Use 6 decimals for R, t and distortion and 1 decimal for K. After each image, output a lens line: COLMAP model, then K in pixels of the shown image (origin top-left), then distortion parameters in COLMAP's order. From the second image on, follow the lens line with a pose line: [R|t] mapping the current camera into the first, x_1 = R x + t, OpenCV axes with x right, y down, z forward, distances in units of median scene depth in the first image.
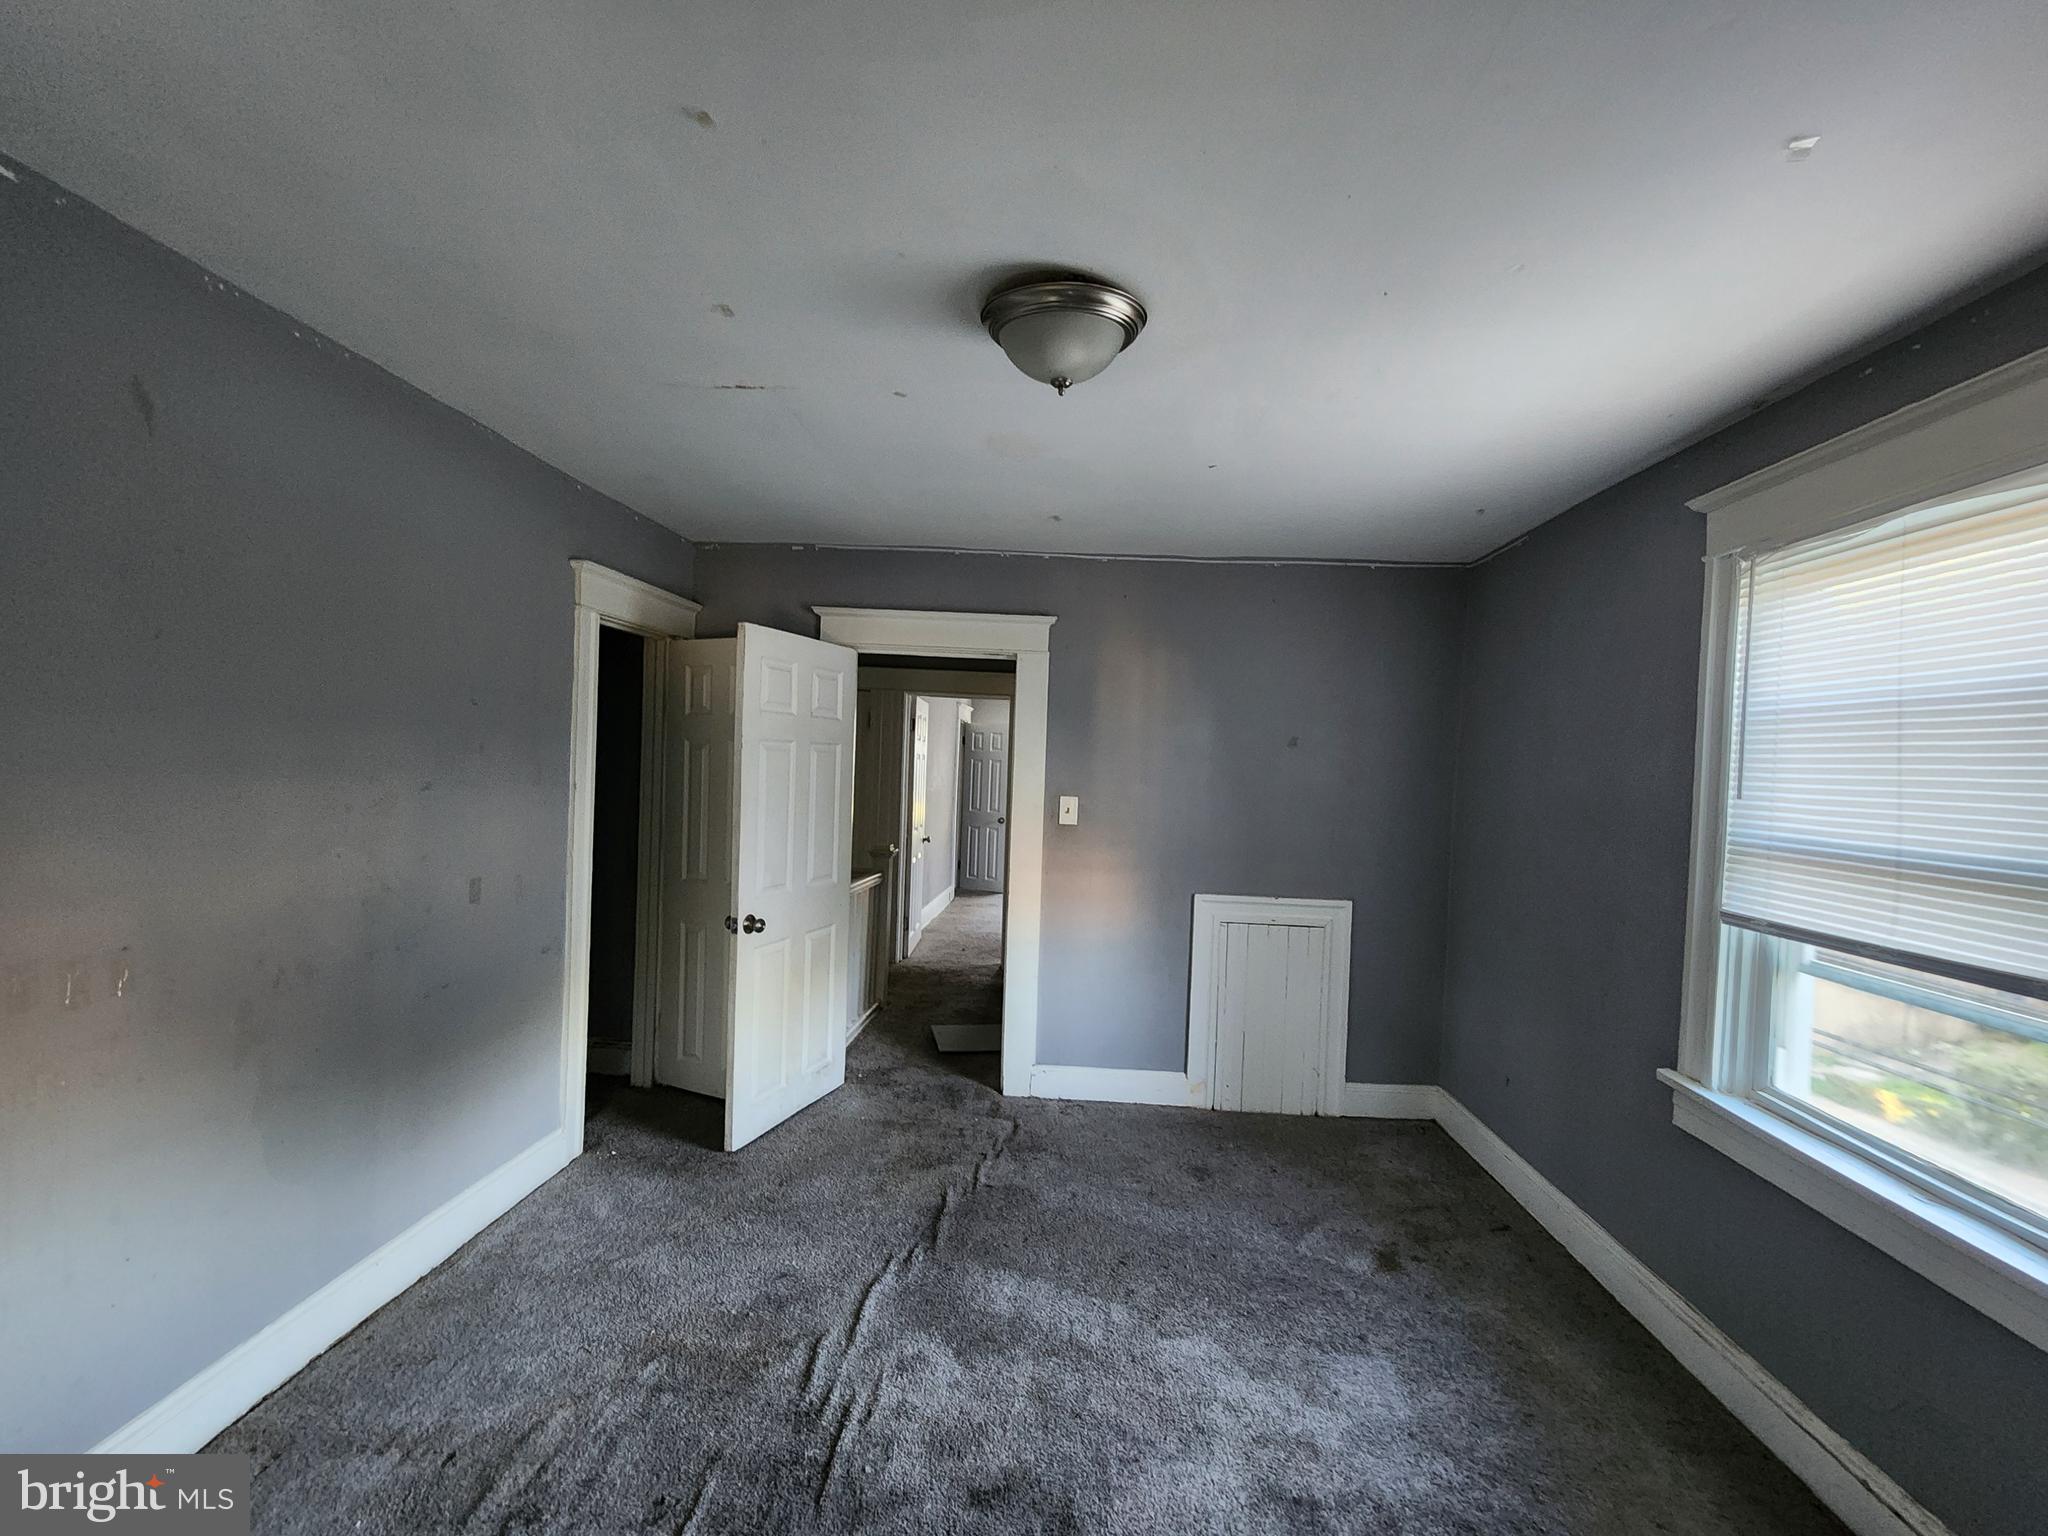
lens RADIAL K [[835.9, 0, 1042.3], [0, 835.9, 774.6], [0, 0, 1]] dist [-0.011449, 0.007872]
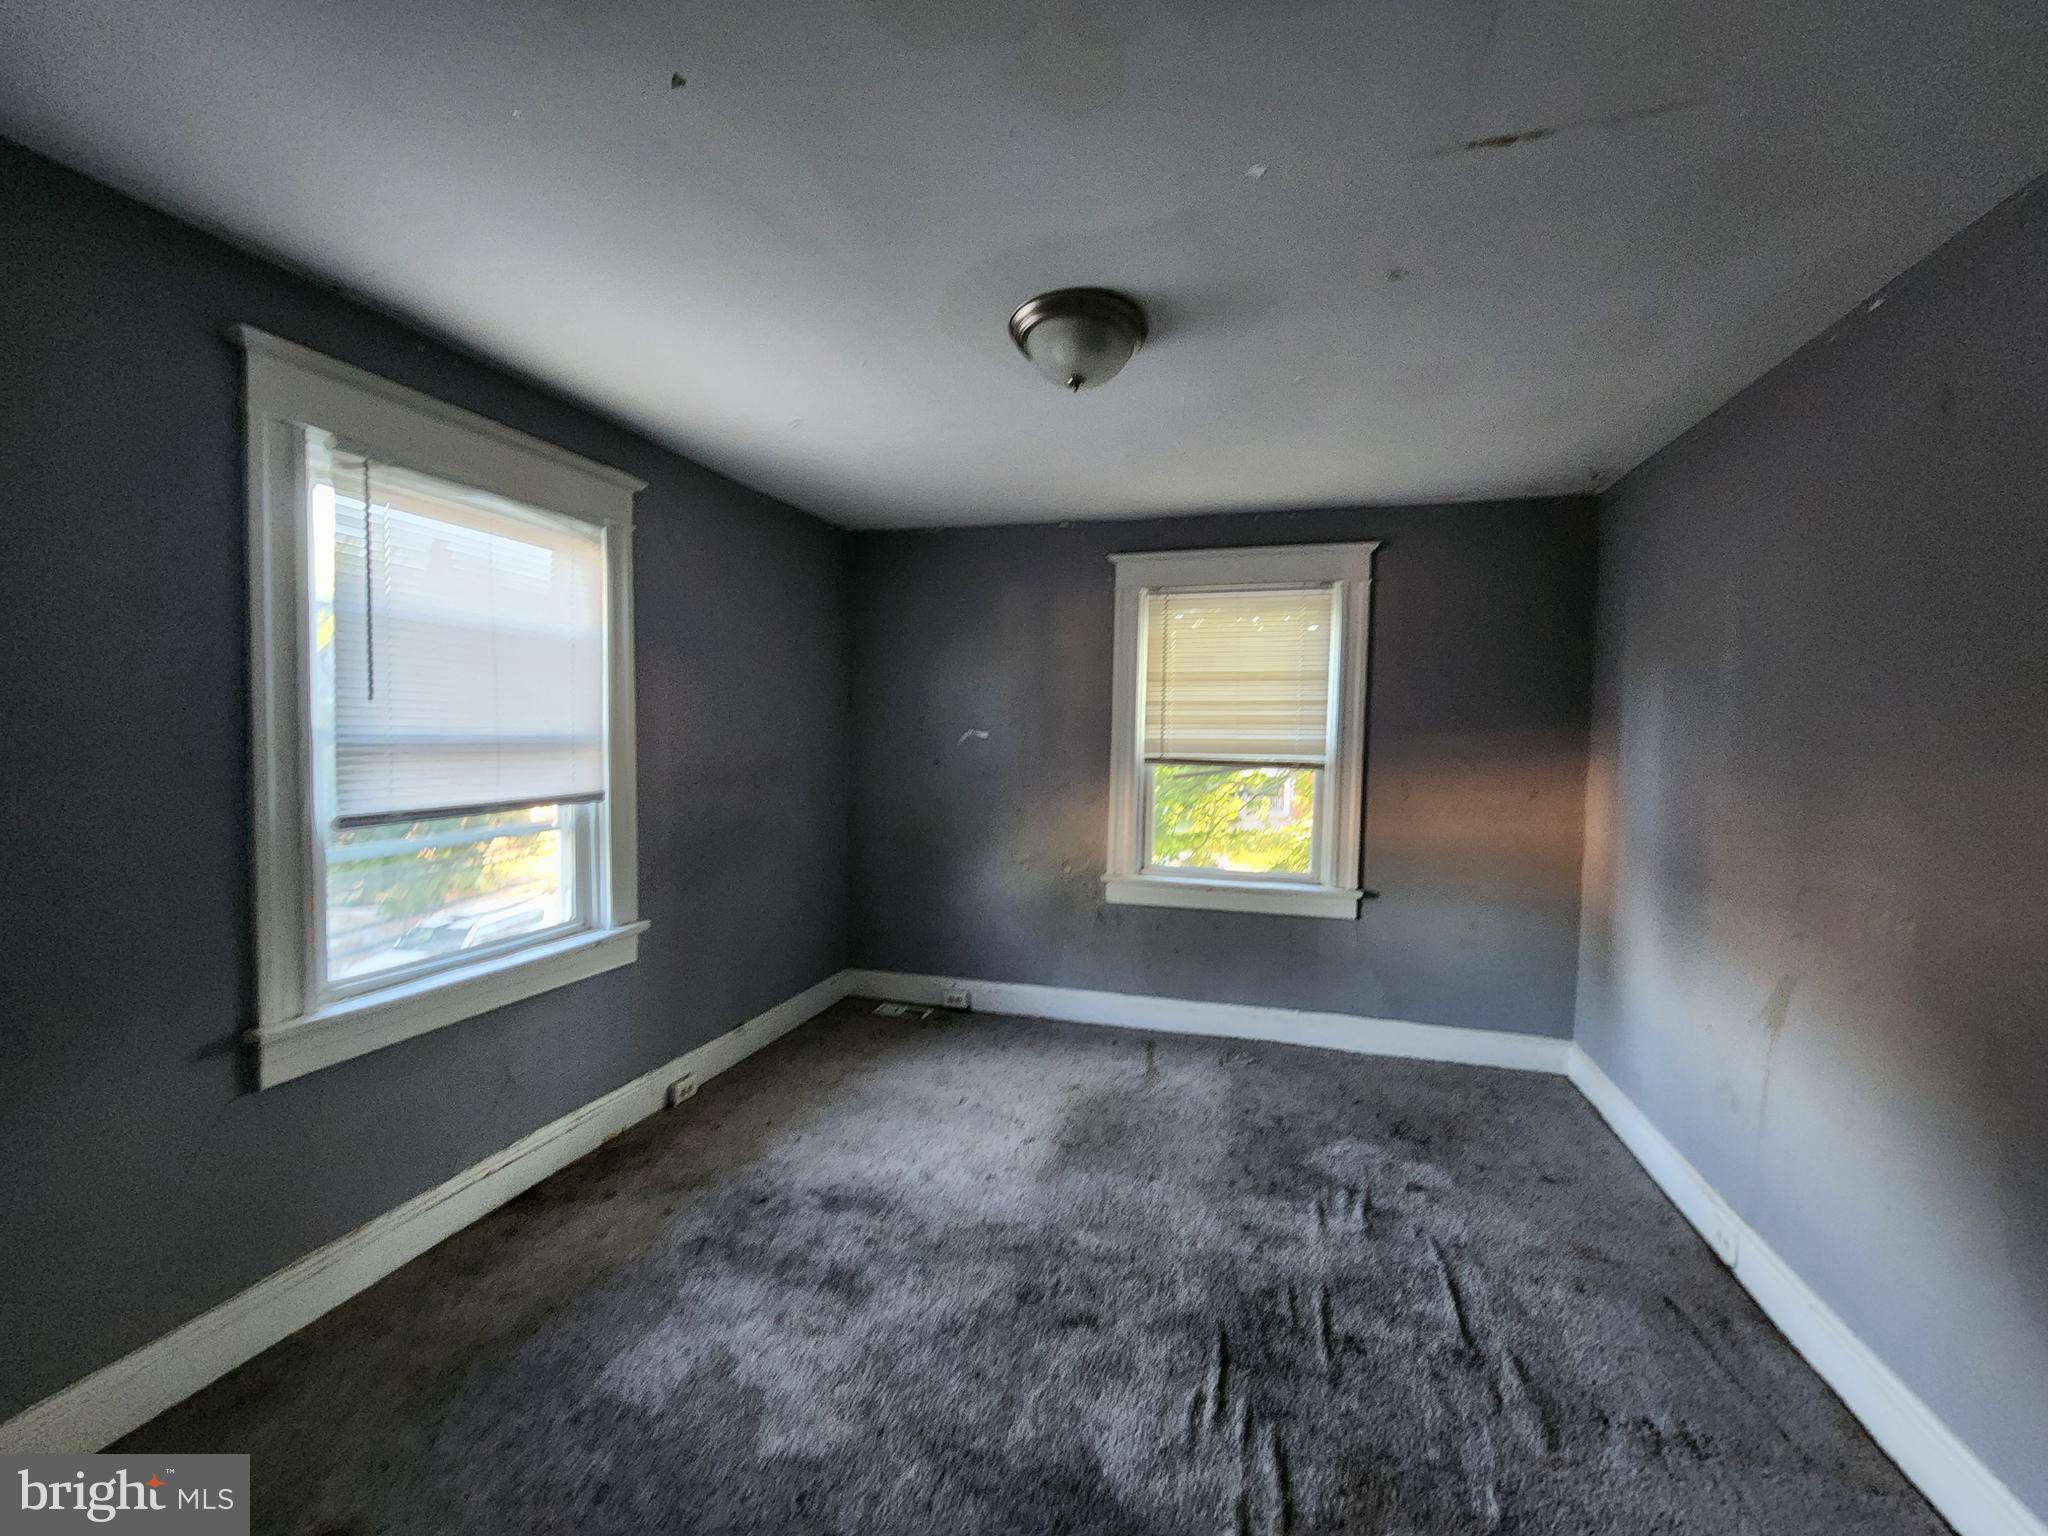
lens RADIAL K [[835.9, 0, 1042.3], [0, 835.9, 774.6], [0, 0, 1]] dist [-0.011449, 0.007872]
pose [[-0.972134, -0.067629, 0.224458, -0.199703], [-0.051966, 0.995830, 0.074977, 0.000111], [-0.228592, 0.061223, -0.971595, 1.881674]]
